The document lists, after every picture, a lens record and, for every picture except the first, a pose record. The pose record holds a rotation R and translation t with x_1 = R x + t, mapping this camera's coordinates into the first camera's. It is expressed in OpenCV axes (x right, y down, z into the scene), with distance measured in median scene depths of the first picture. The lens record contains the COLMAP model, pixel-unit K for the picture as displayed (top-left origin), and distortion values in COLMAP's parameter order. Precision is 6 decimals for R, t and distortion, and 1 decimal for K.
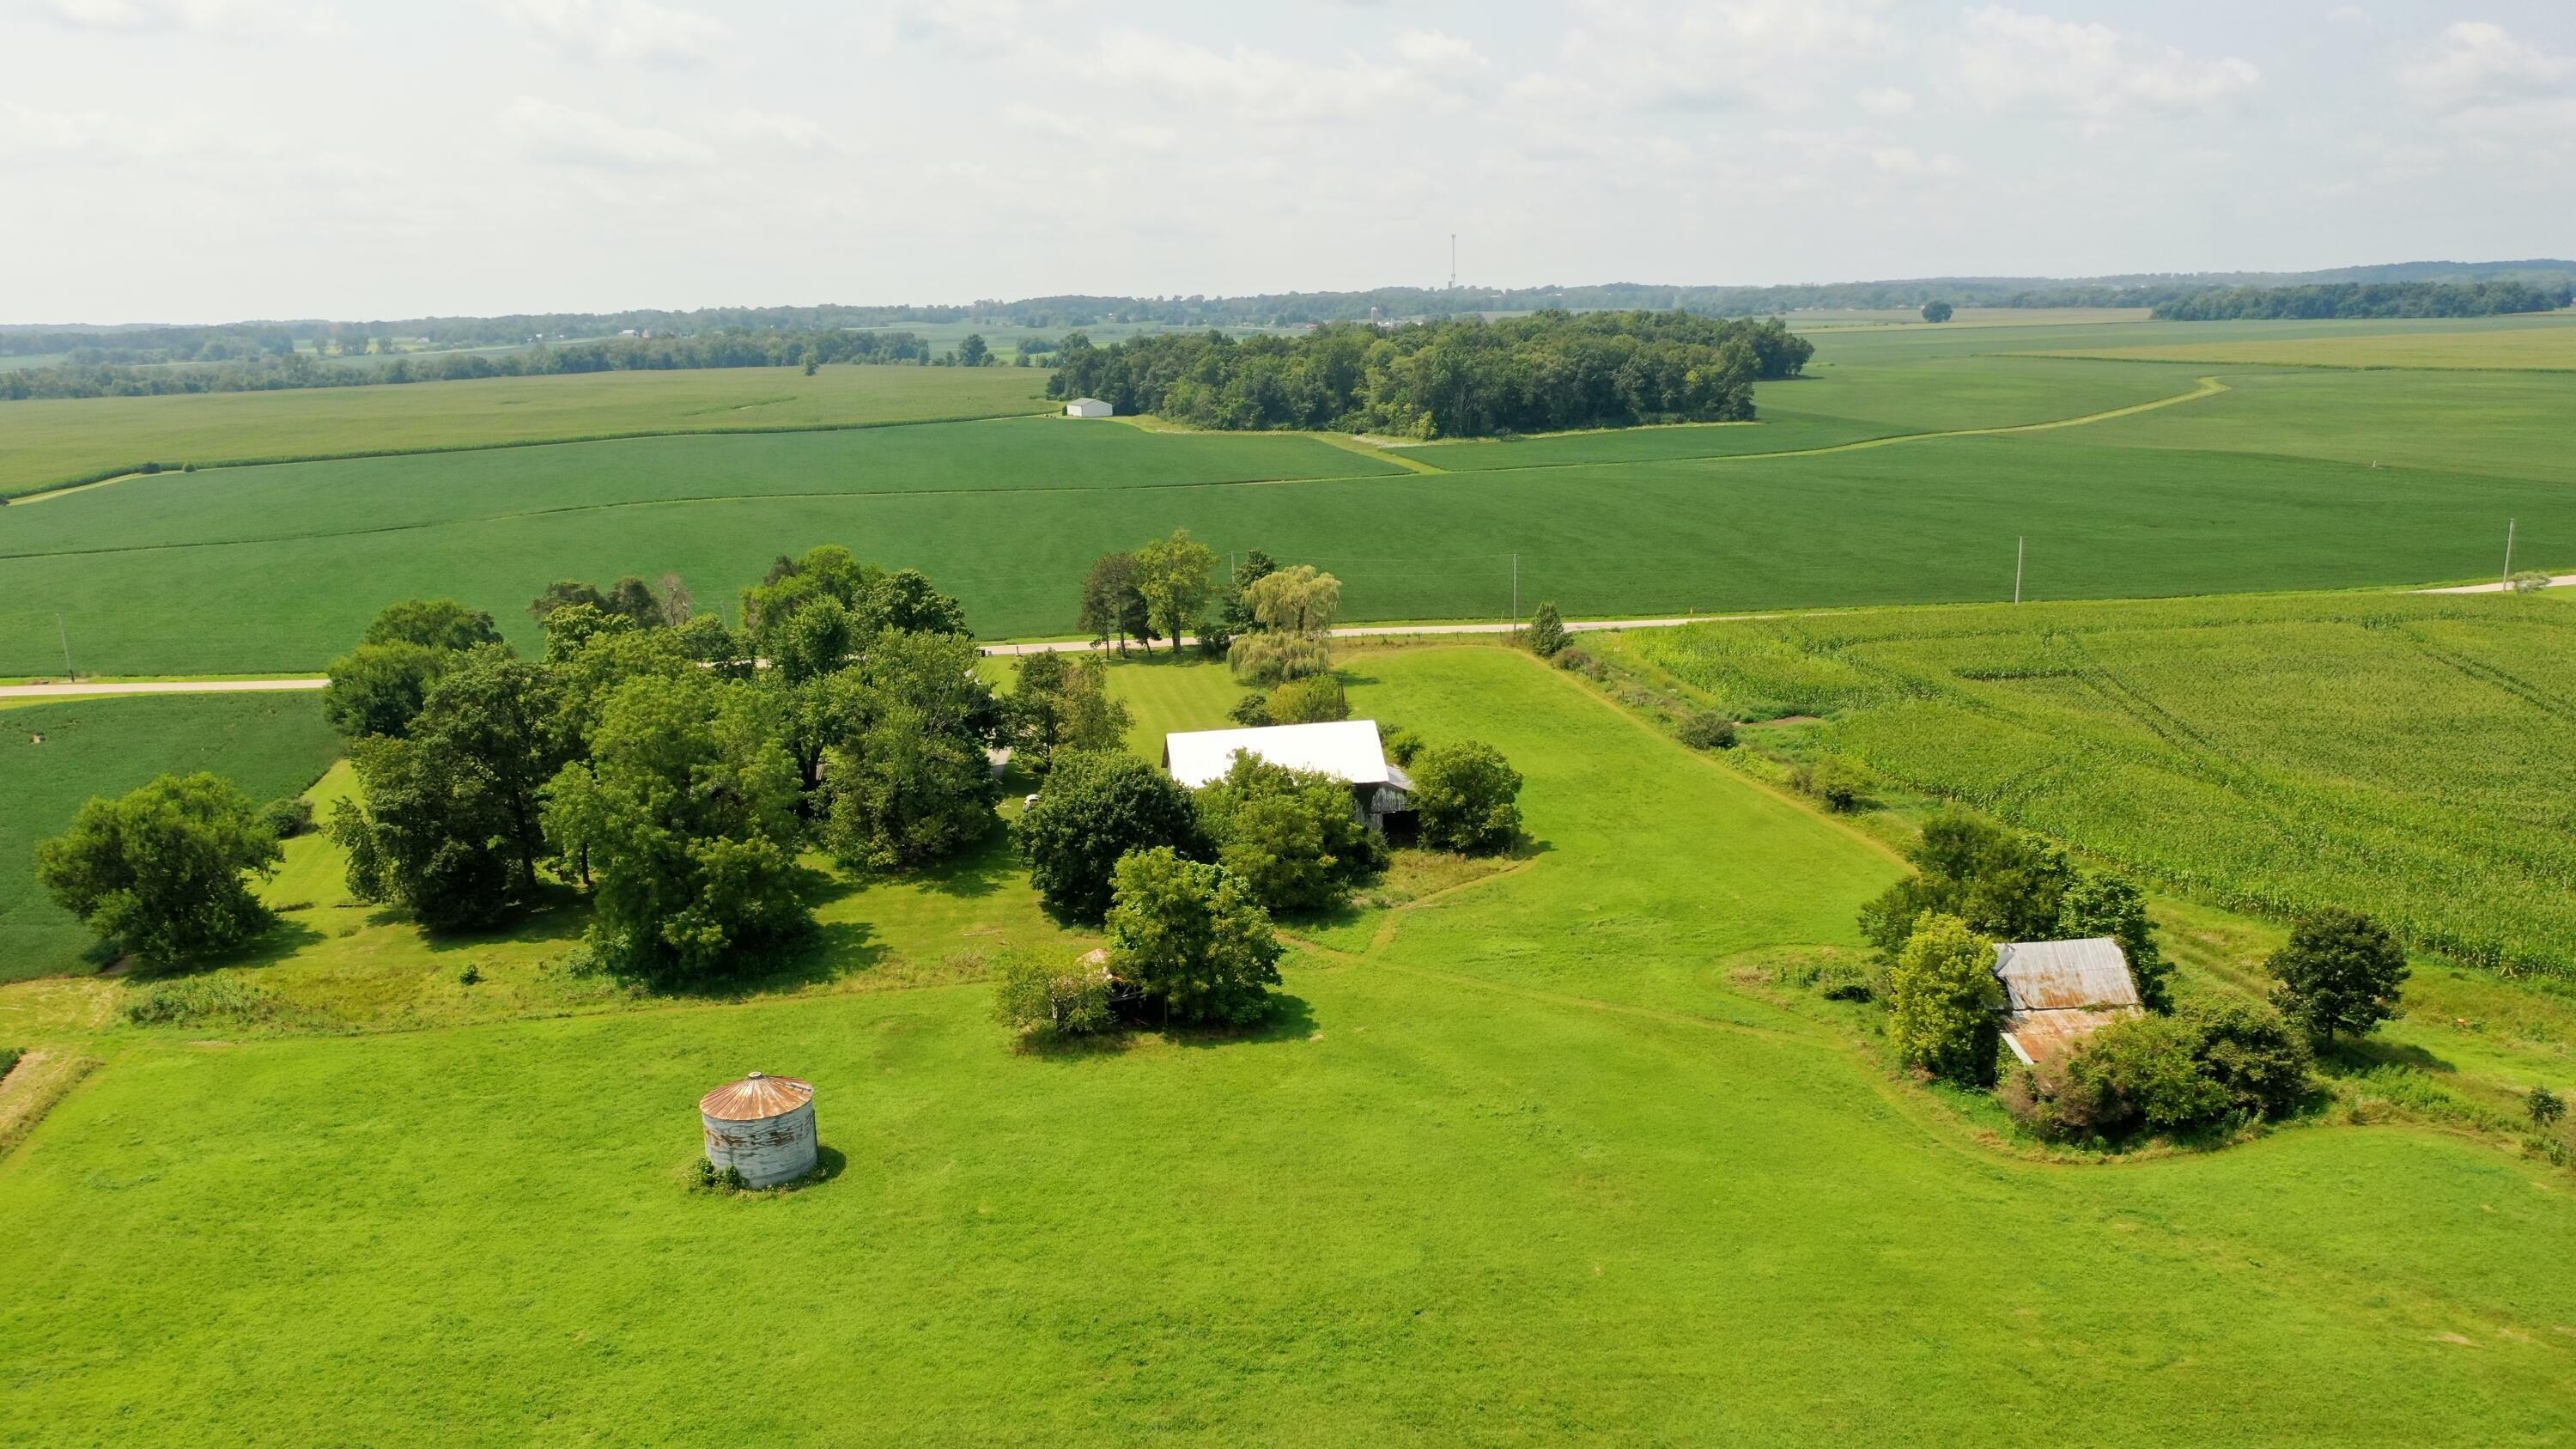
lens RADIAL K [[1991.1, 0, 1288.0], [0, 1991.1, 724.5], [0, 0, 1]] dist [-0.005714, -0.033302]
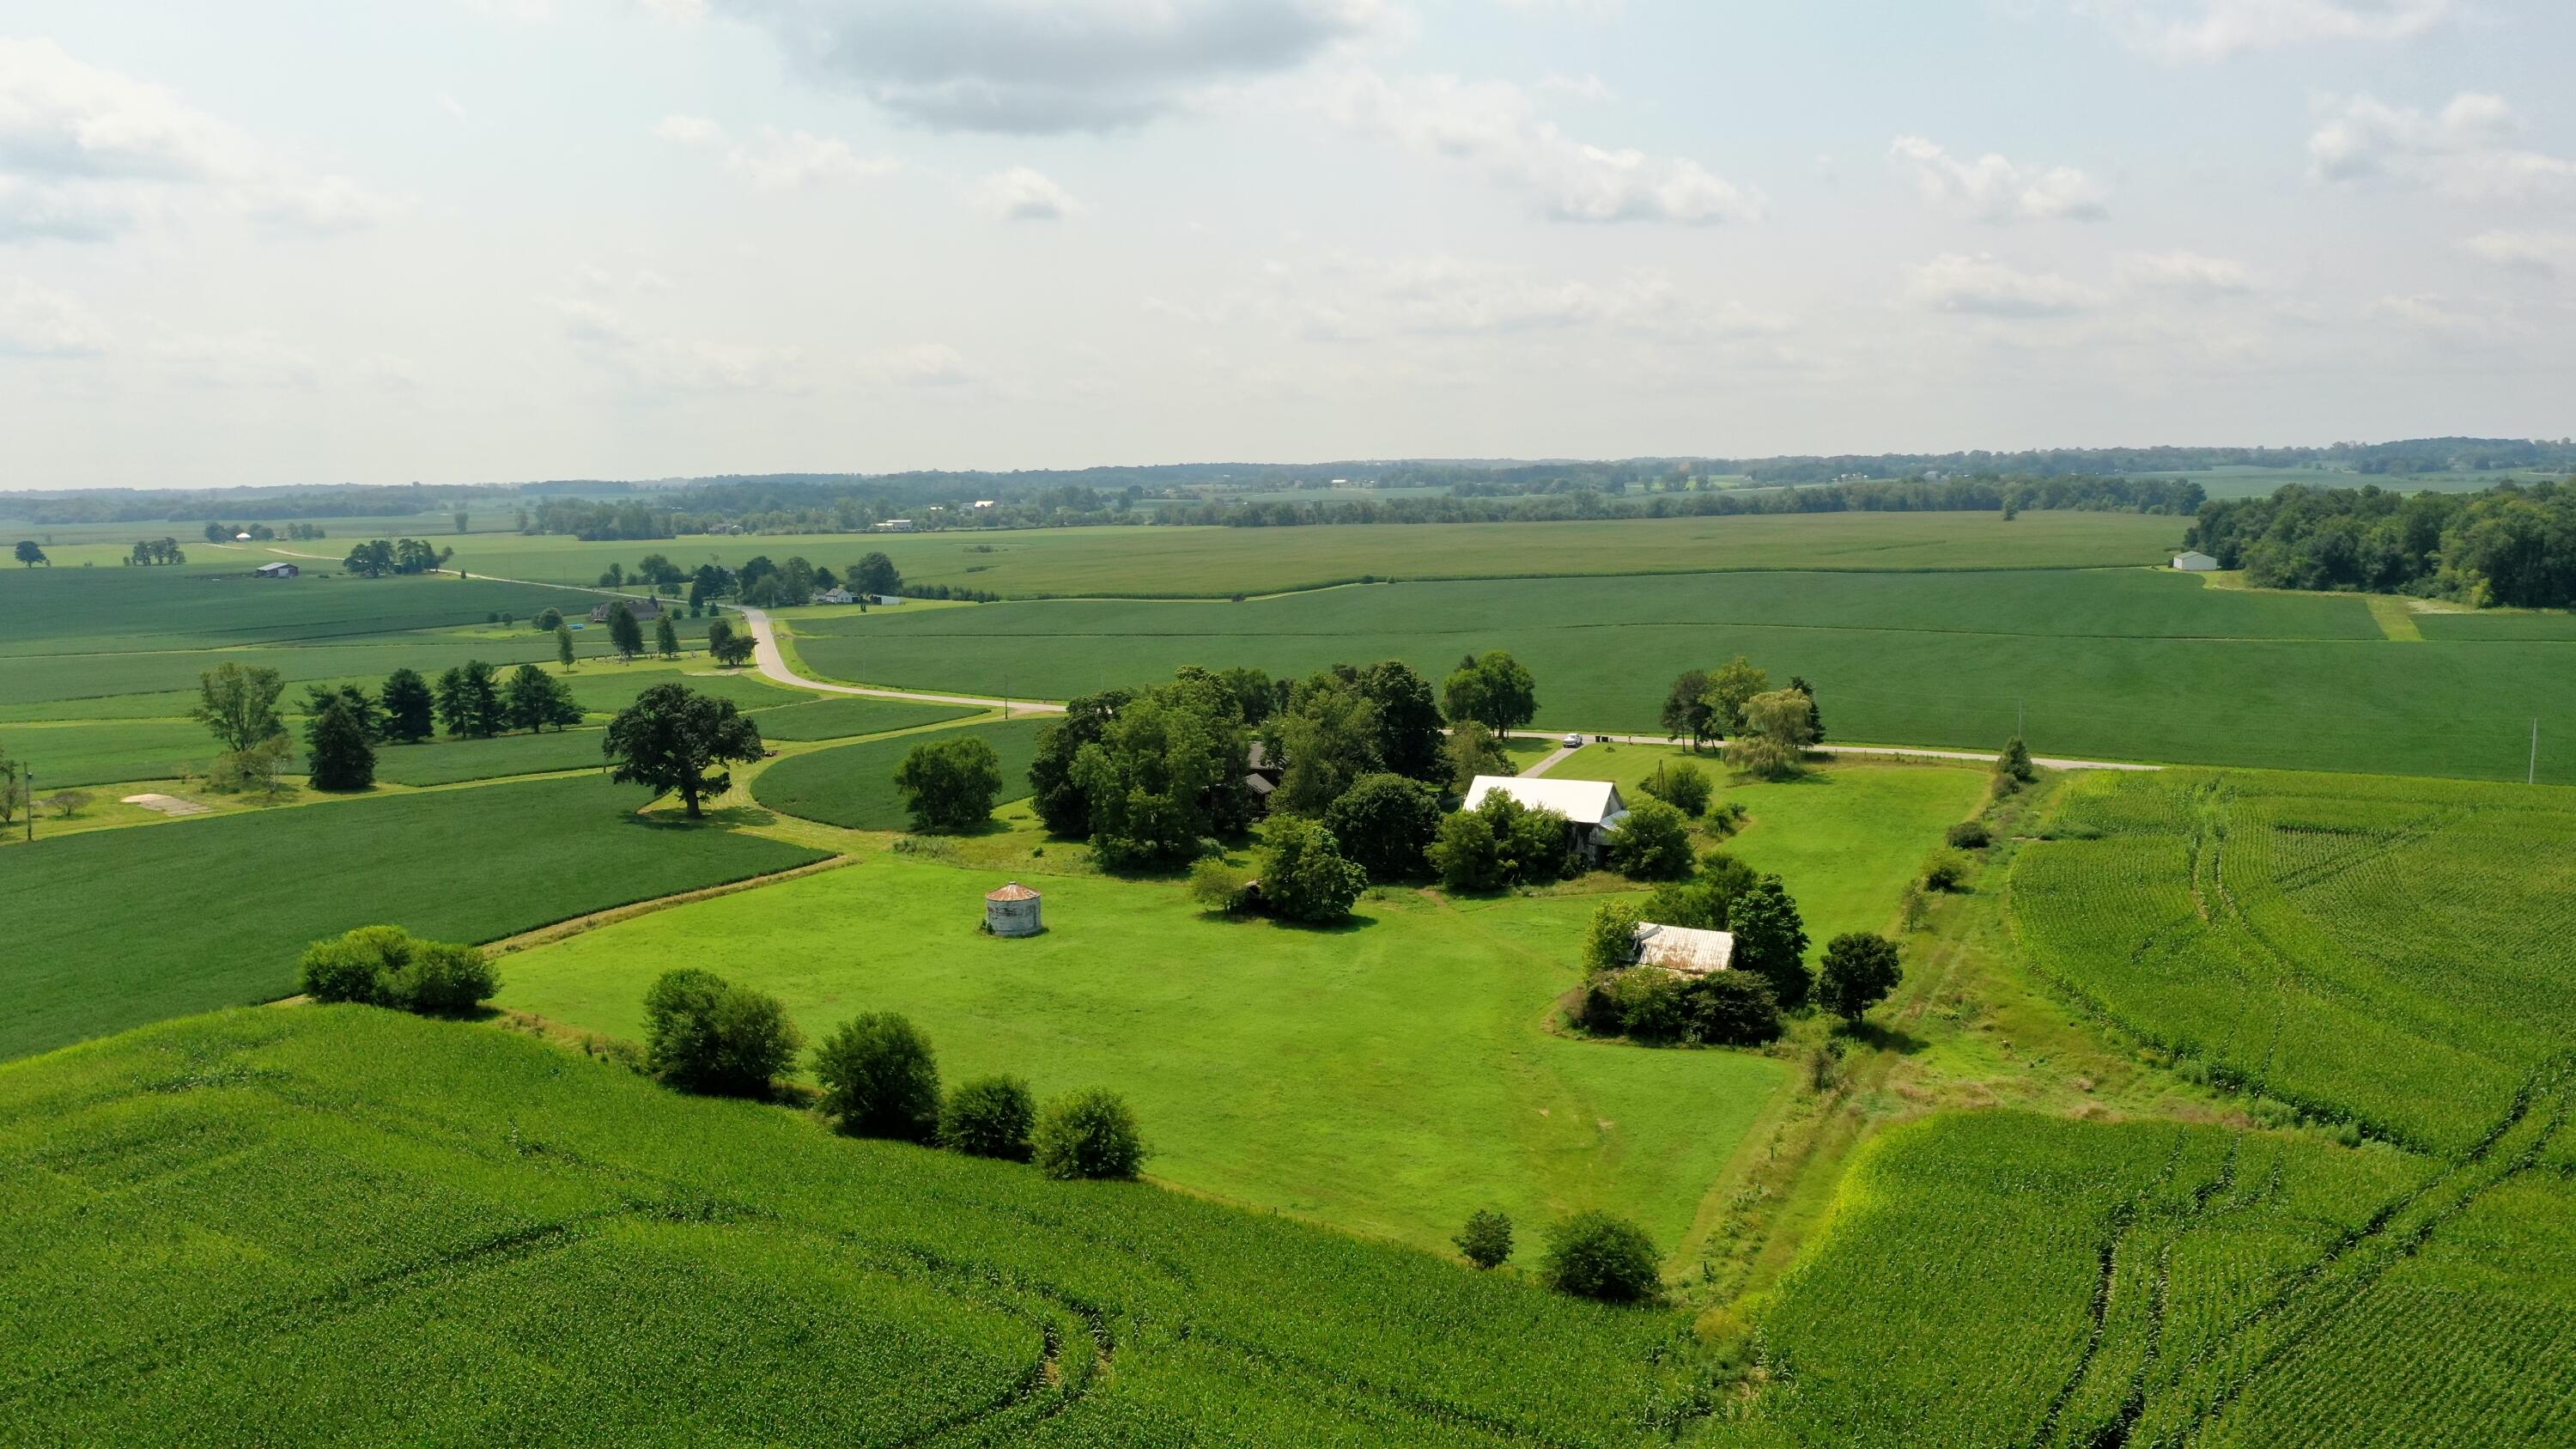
lens RADIAL K [[1991.1, 0, 1288.0], [0, 1991.1, 724.5], [0, 0, 1]] dist [-0.005714, -0.033302]
pose [[0.790907, 0.084934, -0.606014, 0.179618], [-0.125593, 0.991769, -0.024913, 0.005261], [0.598910, 0.095815, 0.795064, -0.069579]]
